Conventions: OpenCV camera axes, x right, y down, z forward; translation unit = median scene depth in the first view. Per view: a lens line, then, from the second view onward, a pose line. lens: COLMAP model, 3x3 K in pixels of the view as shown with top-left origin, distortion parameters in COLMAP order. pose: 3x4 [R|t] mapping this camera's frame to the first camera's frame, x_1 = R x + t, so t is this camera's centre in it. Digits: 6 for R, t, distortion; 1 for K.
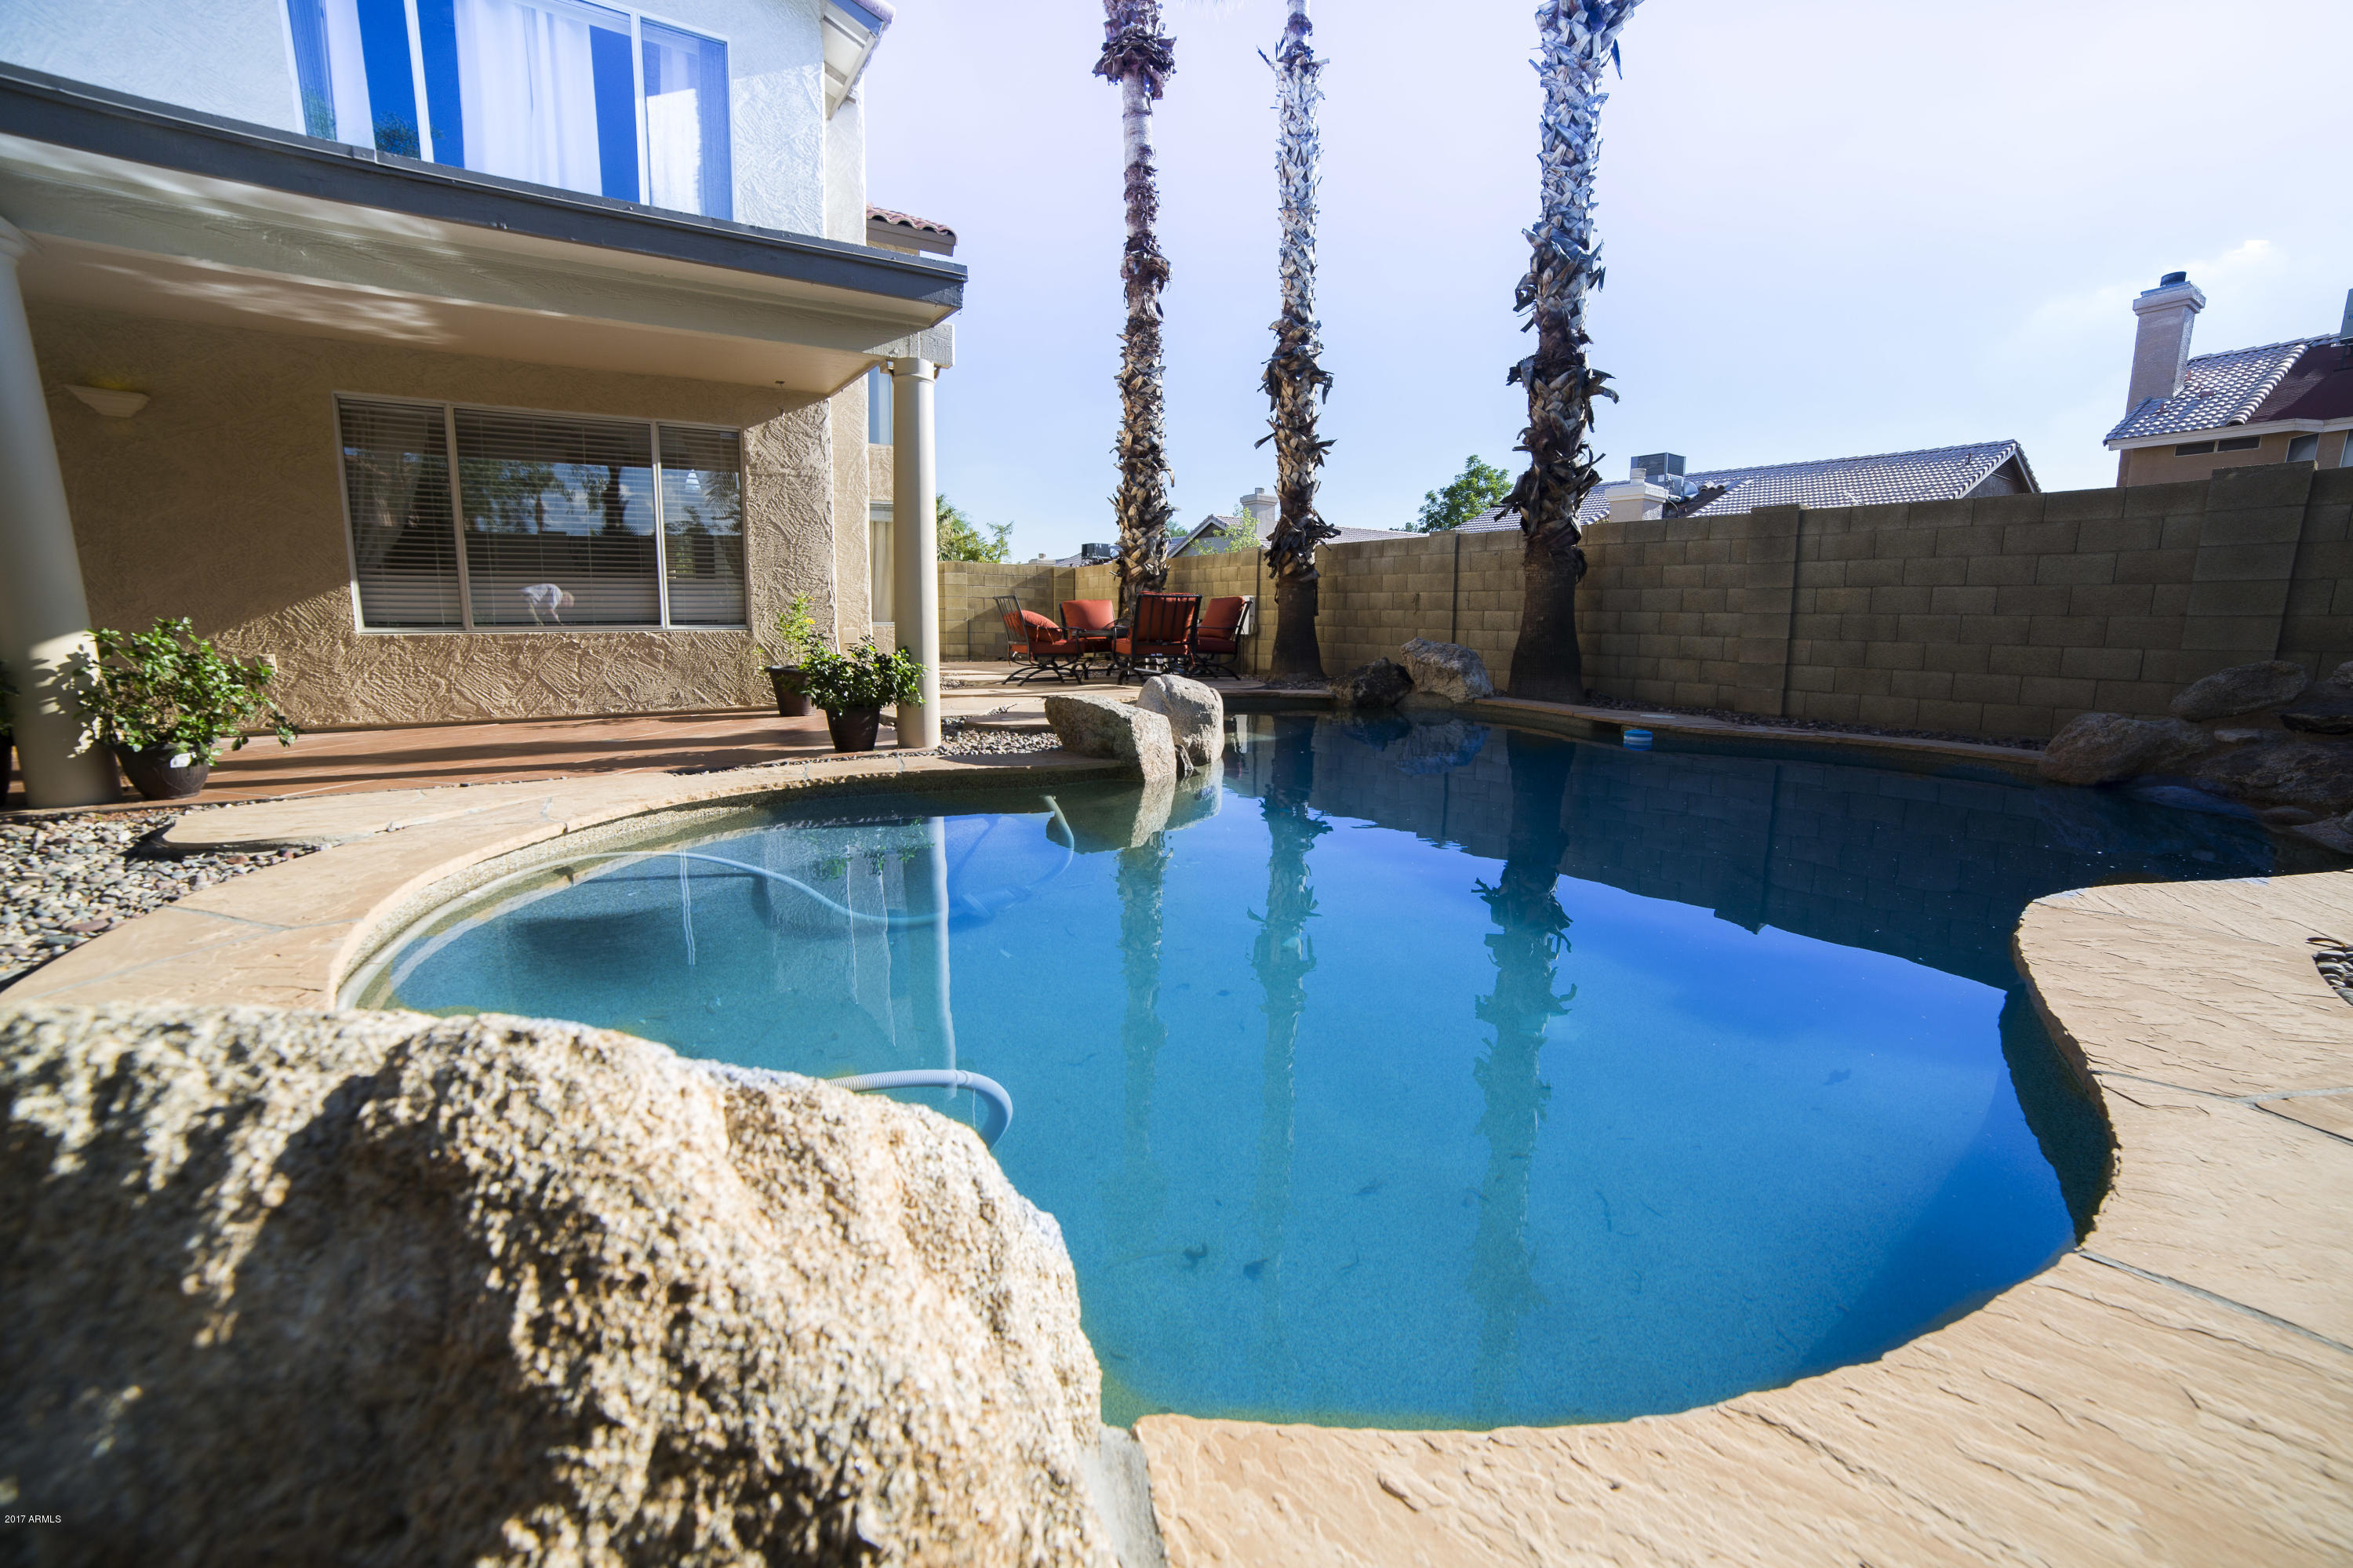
lens RADIAL K [[962.3, 0, 1194.7], [0, 962.3, 774.7], [0, 0, 1]] dist [-0.108876, 0.039588]
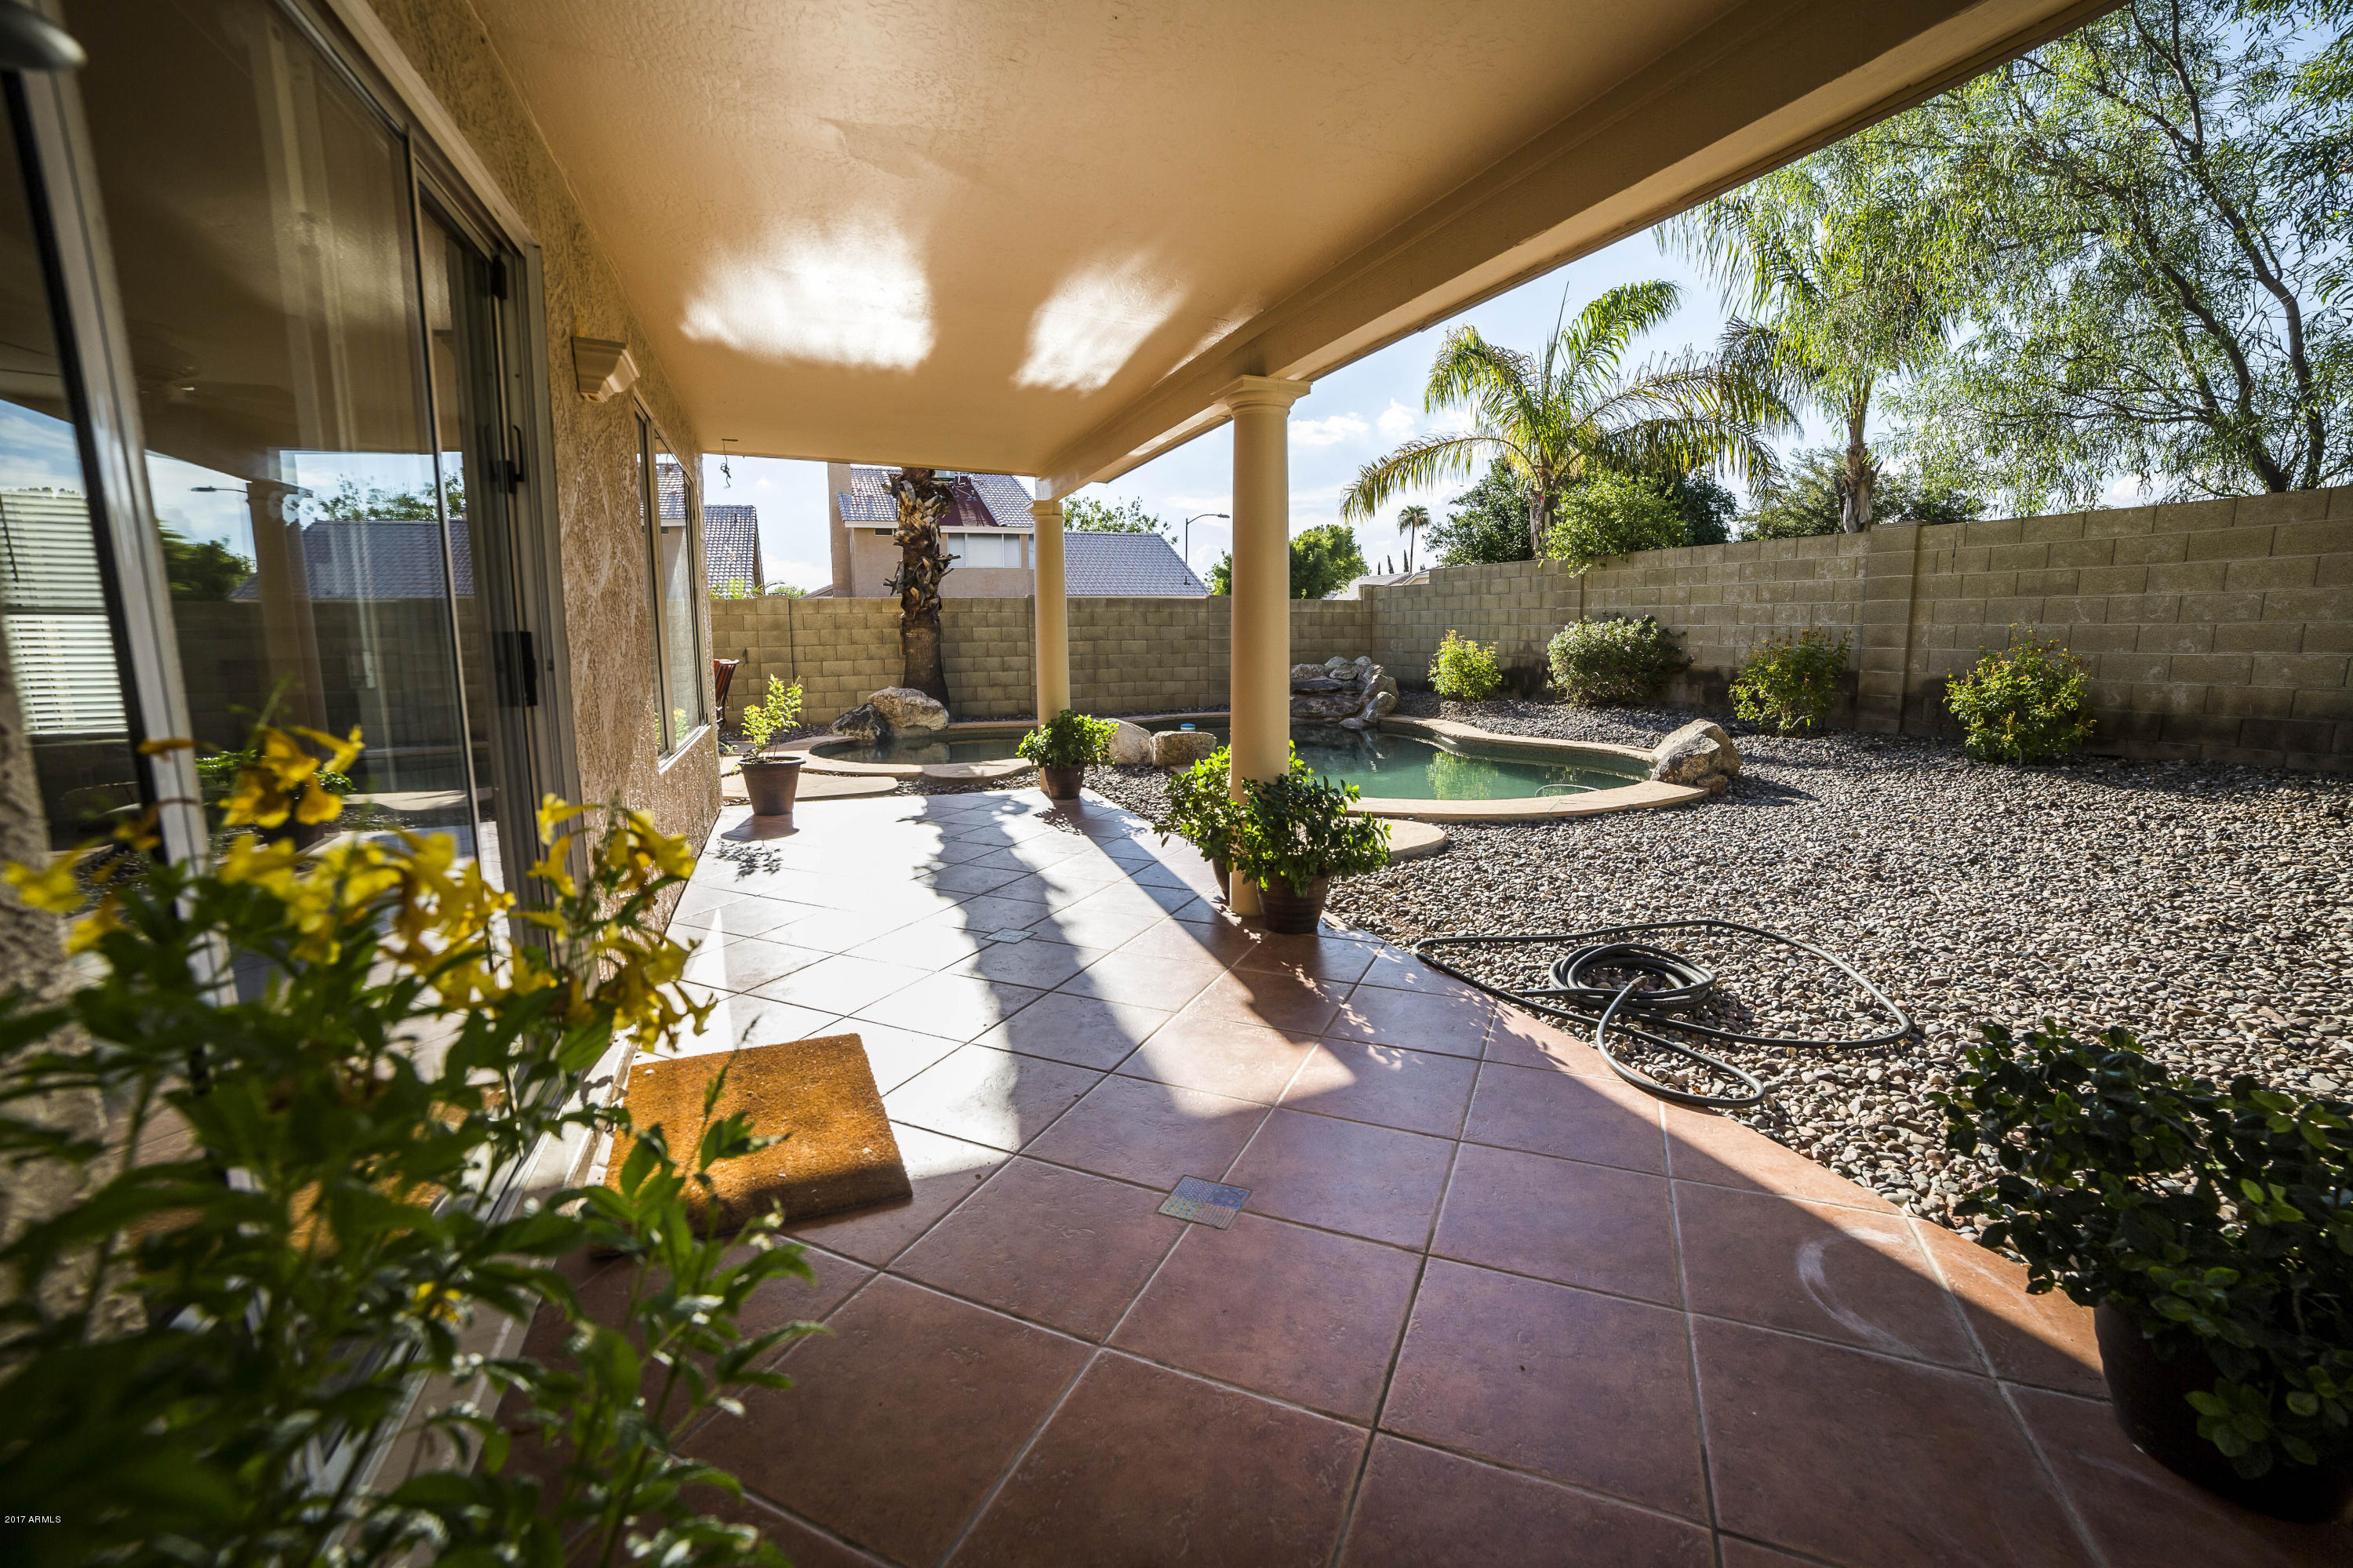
lens RADIAL K [[962.3, 0, 1194.7], [0, 962.3, 774.7], [0, 0, 1]] dist [-0.108876, 0.039588]
pose [[0.194131, -0.152608, 0.969032, -1.021856], [0.165431, 0.978770, 0.121000, -0.119032], [-0.966926, 0.136818, 0.215256, 0.346251]]
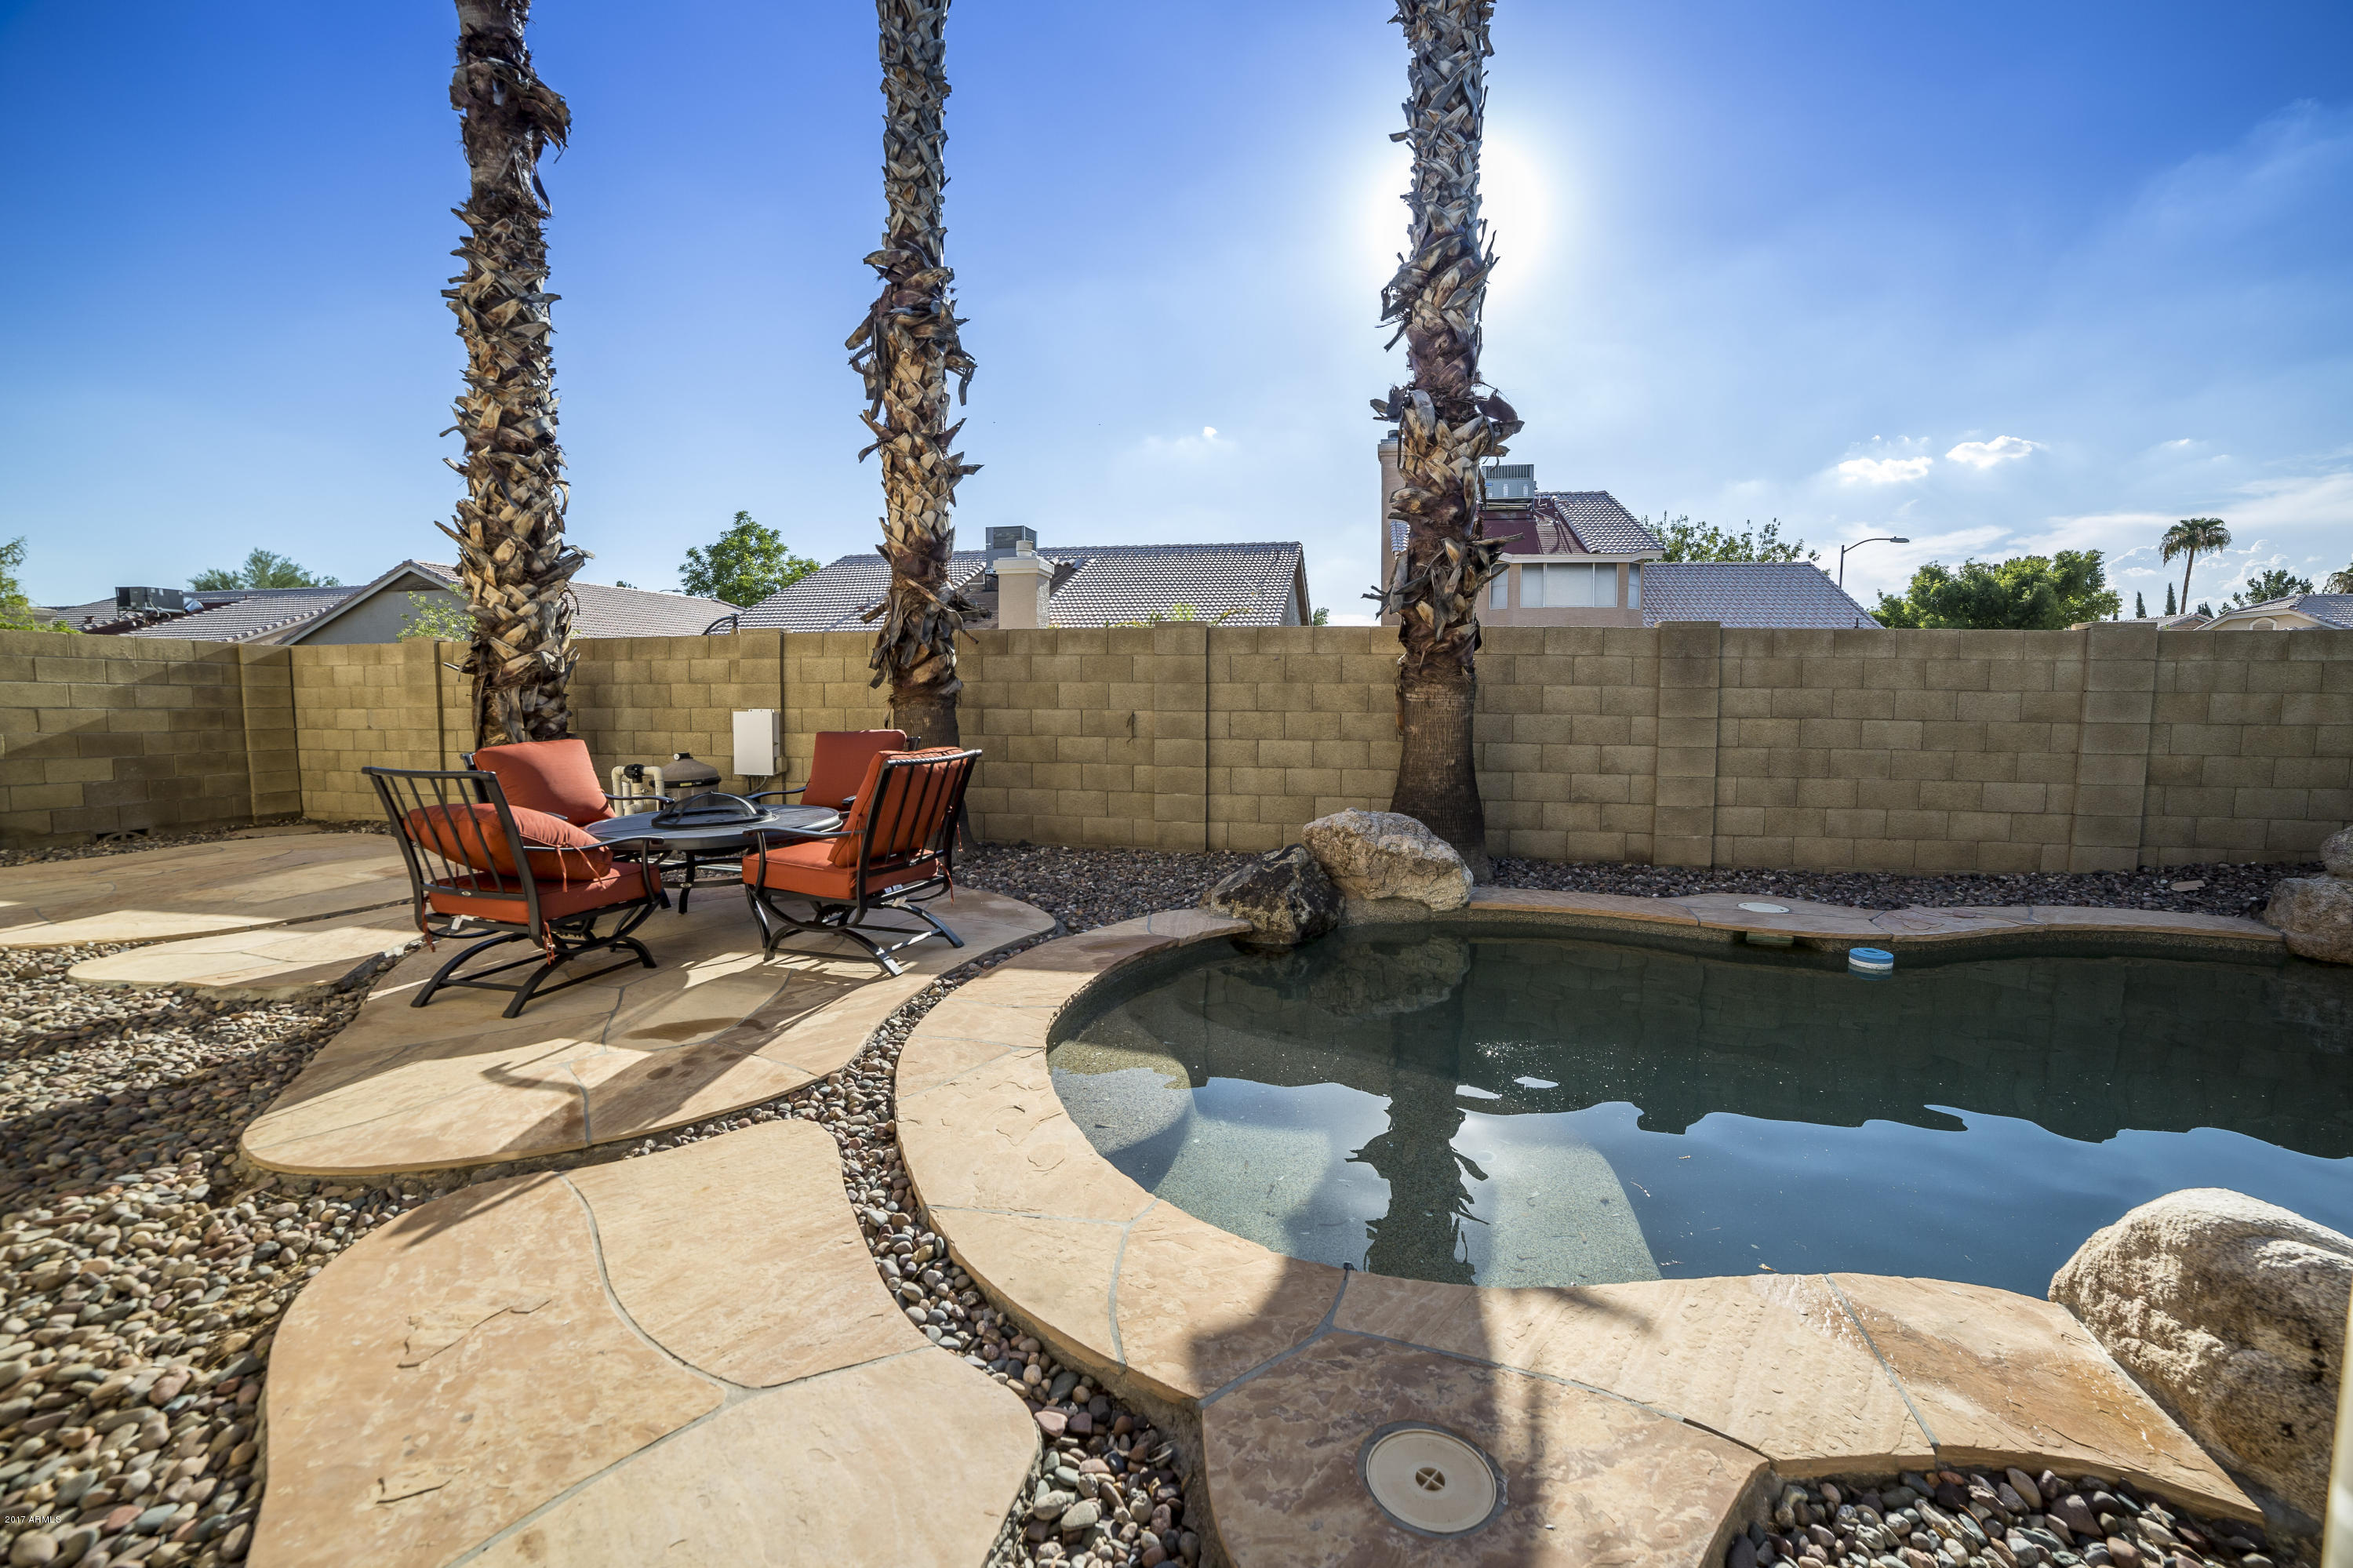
lens RADIAL K [[962.3, 0, 1194.7], [0, 962.3, 774.7], [0, 0, 1]] dist [-0.108876, 0.039588]
pose [[0.701512, -0.068377, 0.709370, -0.281628], [0.115270, 0.993166, -0.018260, -0.173242], [-0.703274, 0.094579, 0.704600, 0.668525]]
